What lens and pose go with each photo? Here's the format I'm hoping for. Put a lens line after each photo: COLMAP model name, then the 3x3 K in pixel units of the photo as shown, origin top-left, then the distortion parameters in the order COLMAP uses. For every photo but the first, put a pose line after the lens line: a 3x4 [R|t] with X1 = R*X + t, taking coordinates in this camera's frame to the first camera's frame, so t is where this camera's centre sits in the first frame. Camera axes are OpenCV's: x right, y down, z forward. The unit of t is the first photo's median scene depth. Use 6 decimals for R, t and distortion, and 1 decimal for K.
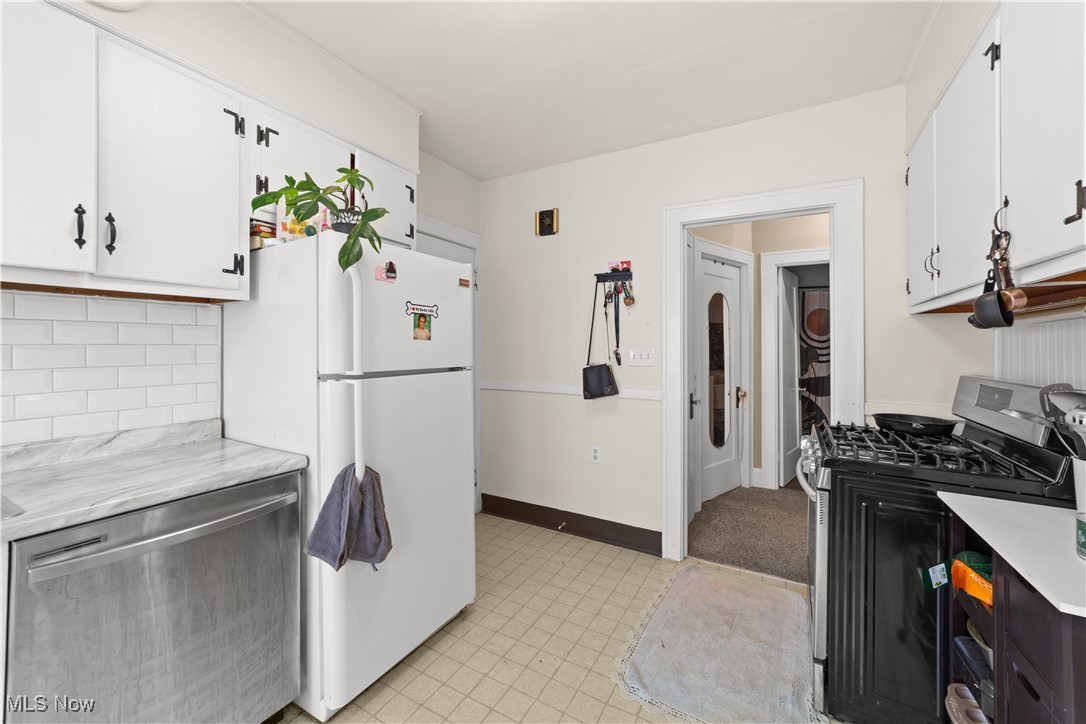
lens RADIAL K [[427.2, 0, 550.4], [0, 427.2, 340.1], [0, 0, 1]] dist [-0.011046, 0.005062]
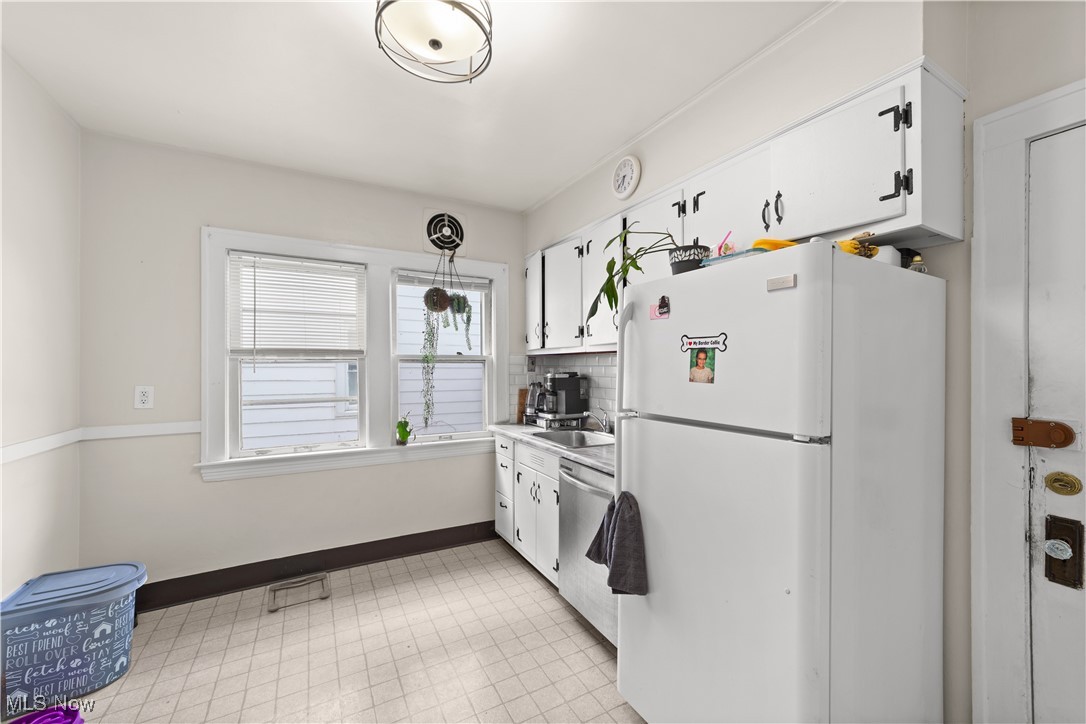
lens RADIAL K [[427.2, 0, 537.6], [0, 427.2, 368.1], [0, 0, 1]] dist [-0.011046, 0.005062]
pose [[-0.541656, -0.003522, -0.840593, 0.476327], [0.003233, 0.999975, -0.006273, -0.021589], [0.840594, -0.006115, -0.541631, 1.121266]]
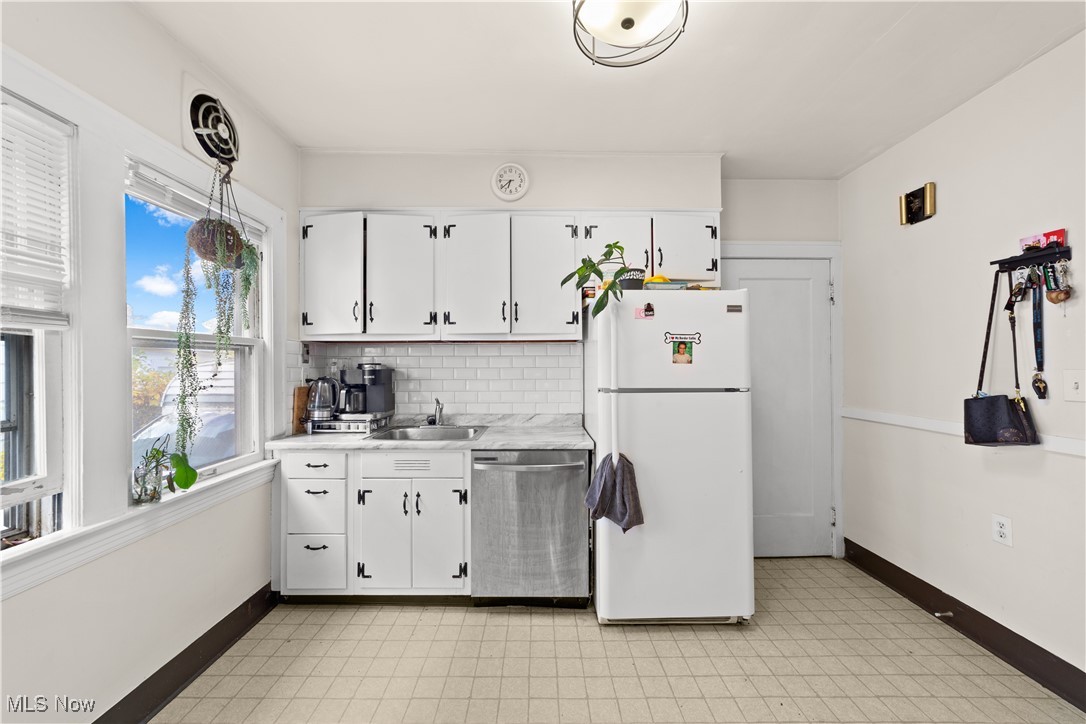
lens RADIAL K [[427.2, 0, 544.5], [0, 427.2, 358.7], [0, 0, 1]] dist [-0.011046, 0.005062]
pose [[0.498553, -0.017431, -0.866684, 0.513307], [0.014192, 0.999828, -0.011945, -0.004921], [0.866743, -0.006345, 0.498715, 0.076714]]
